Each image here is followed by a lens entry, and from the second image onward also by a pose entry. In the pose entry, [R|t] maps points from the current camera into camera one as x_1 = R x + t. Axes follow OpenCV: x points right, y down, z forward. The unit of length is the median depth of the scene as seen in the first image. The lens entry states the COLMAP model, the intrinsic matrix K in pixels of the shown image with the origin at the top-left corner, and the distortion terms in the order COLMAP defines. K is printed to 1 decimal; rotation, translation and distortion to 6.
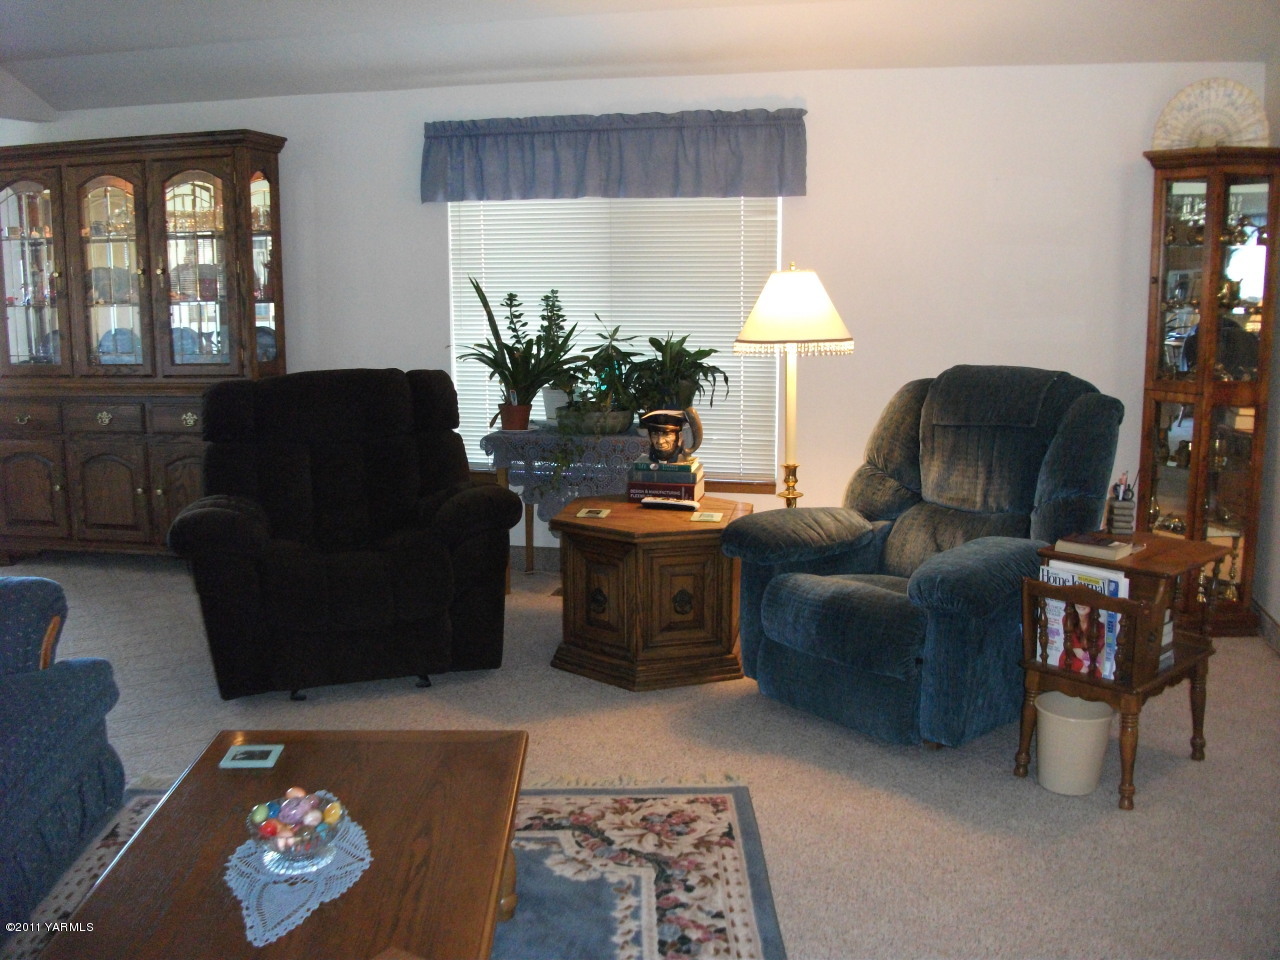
lens RADIAL K [[1243.2, 0, 640.1], [0, 1243.2, 489.4], [0, 0, 1]] dist [-0.119286, 0.000000]
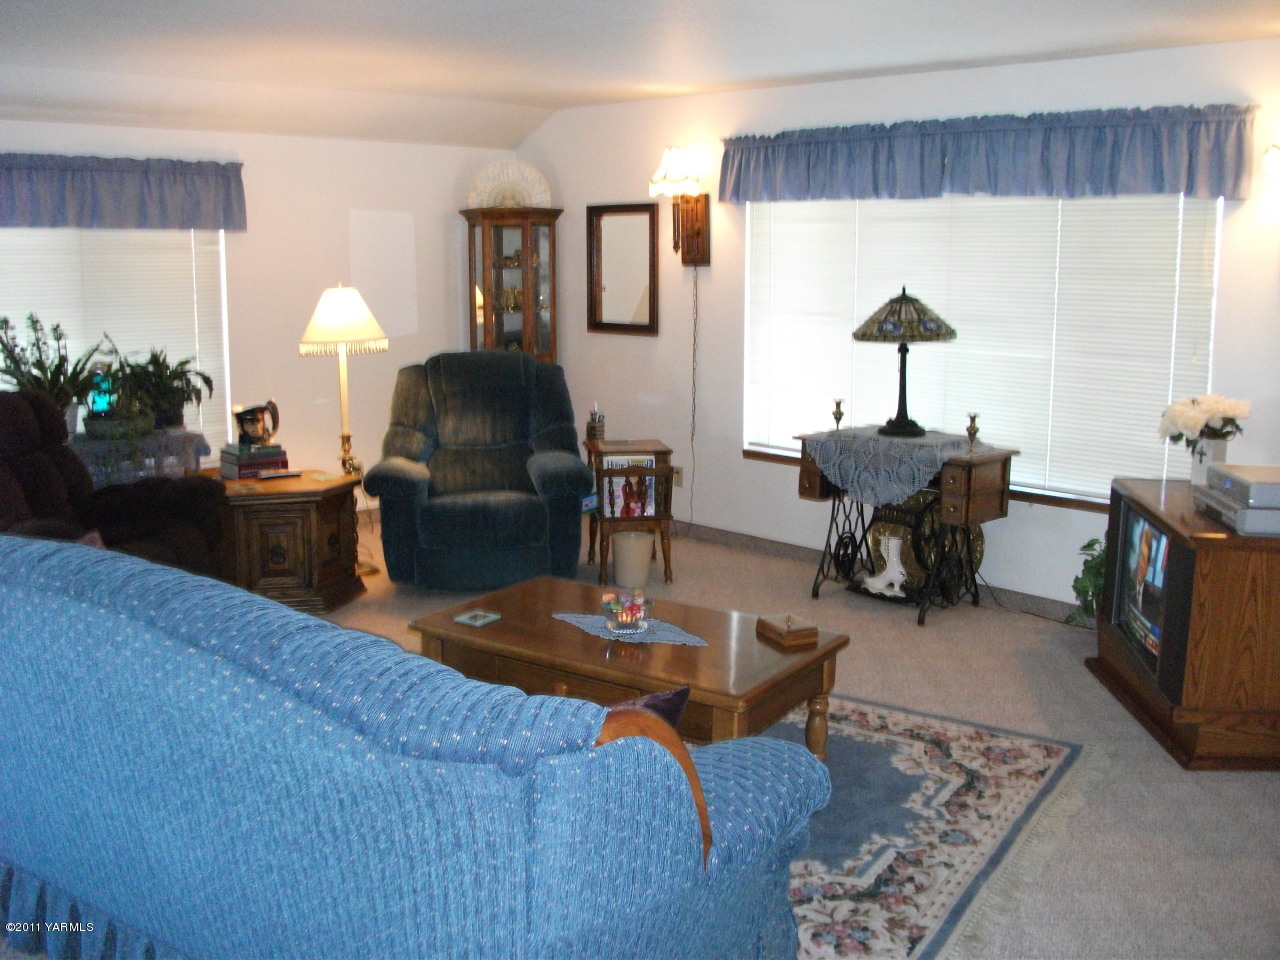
lens RADIAL K [[1243.2, 0, 636.0], [0, 1243.2, 475.8], [0, 0, 1]] dist [-0.119286, 0.000000]
pose [[0.560559, -0.124714, 0.818670, -0.806855], [0.144932, 0.988111, 0.051288, 0.001702], [-0.815333, 0.089902, 0.571970, -0.017123]]
